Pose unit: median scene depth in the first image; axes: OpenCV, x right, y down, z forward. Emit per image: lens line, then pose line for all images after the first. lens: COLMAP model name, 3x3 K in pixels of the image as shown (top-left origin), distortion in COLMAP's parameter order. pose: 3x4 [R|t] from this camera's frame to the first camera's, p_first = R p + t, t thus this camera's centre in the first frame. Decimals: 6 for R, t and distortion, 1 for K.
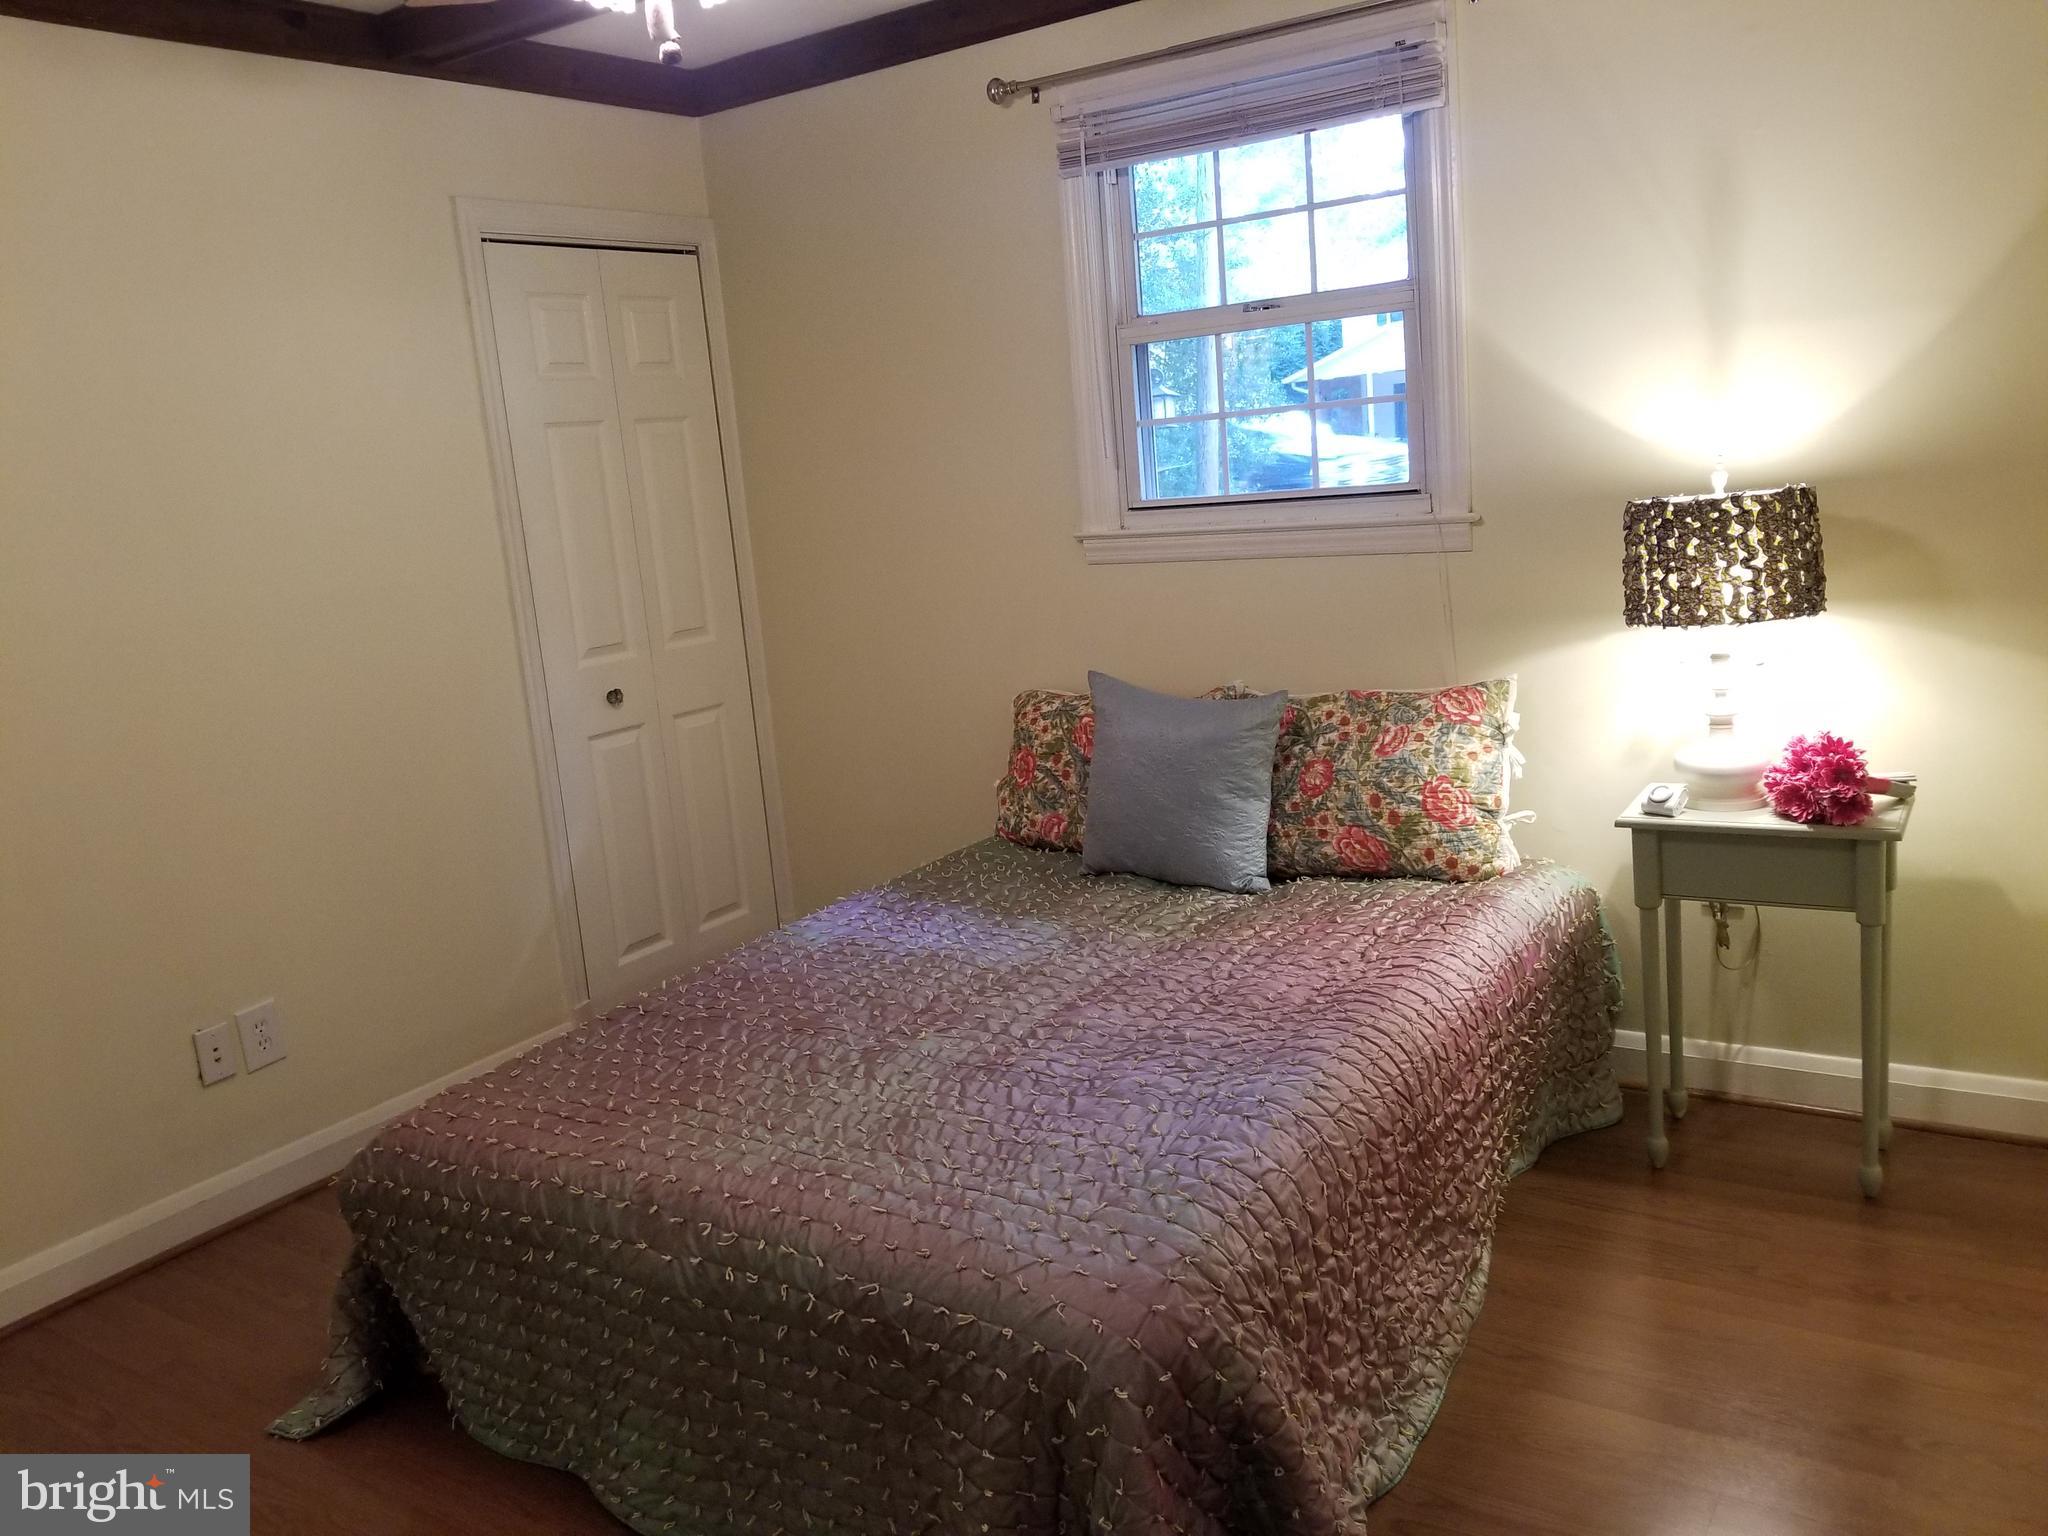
lens RADIAL K [[1550.9, 0, 1024.0], [0, 1550.9, 768.0], [0, 0, 1]] dist [0.002097, -0.000823]
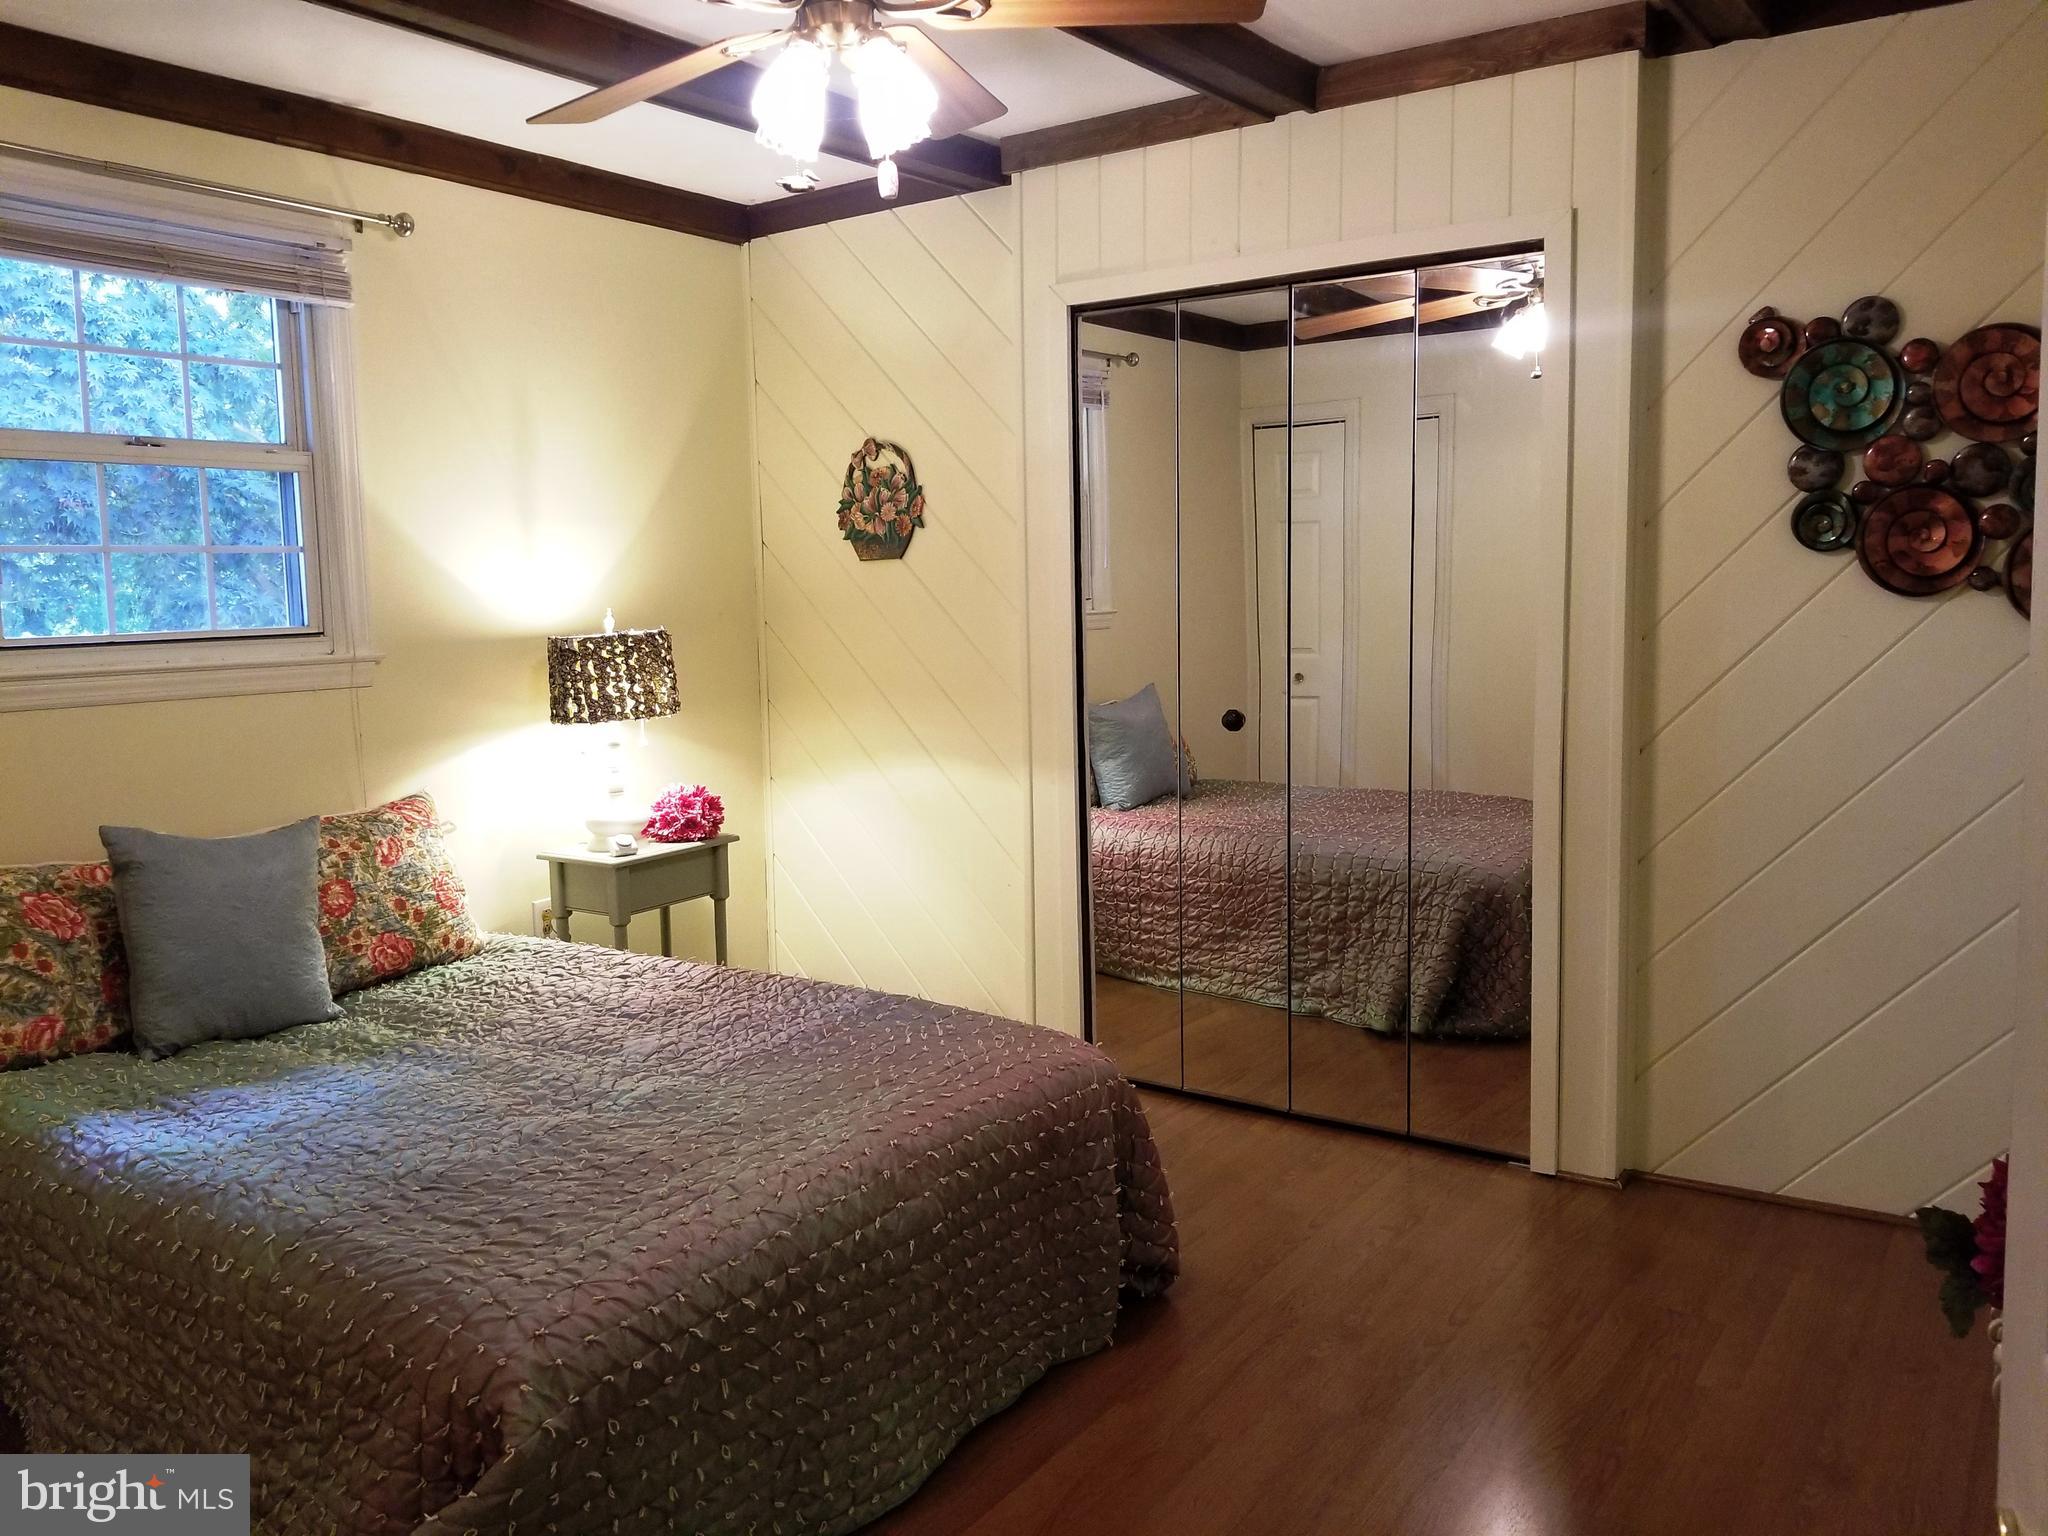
lens RADIAL K [[1592.2, 0, 1024.0], [0, 1592.2, 768.0], [0, 0, 1]] dist [-0.000537, -0.001424]
pose [[0.010338, -0.032005, 0.999434, -0.891122], [0.220585, 0.974938, 0.028938, -0.008366], [-0.975313, 0.220161, 0.017139, 0.525040]]
